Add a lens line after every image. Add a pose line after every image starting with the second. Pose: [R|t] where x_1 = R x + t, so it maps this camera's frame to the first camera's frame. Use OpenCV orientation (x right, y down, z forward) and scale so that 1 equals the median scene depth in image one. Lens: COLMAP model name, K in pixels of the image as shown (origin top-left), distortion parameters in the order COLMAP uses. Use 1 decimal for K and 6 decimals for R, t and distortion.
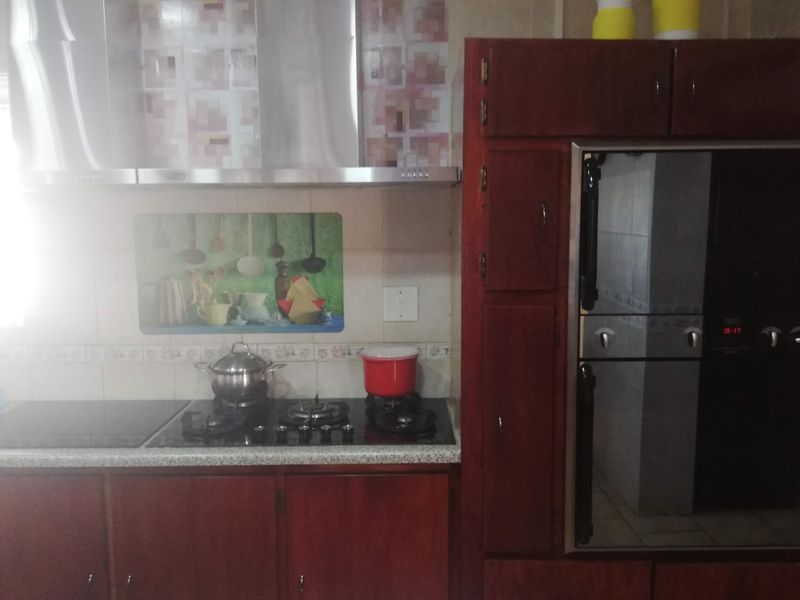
lens RADIAL K [[702.3, 0, 402.5], [0, 702.3, 301.8], [0, 0, 1]] dist [0.011344, 0.001062]
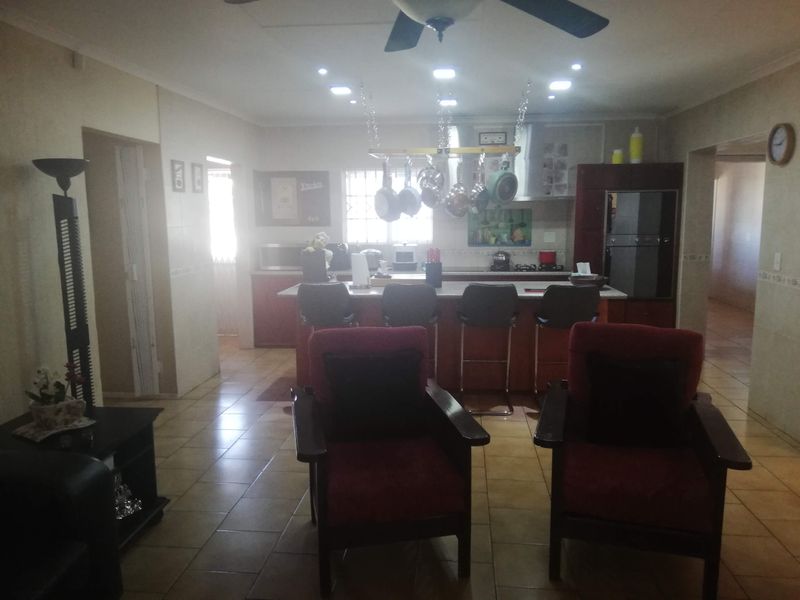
lens RADIAL K [[598.6, 0, 395.9], [0, 598.6, 297.8], [0, 0, 1]] dist [0.055281, 0.000828]
pose [[0.994069, 0.011624, -0.108133, -0.403494], [-0.009135, 0.999682, 0.023488, 0.222546], [0.108371, -0.022361, 0.993859, -1.817690]]
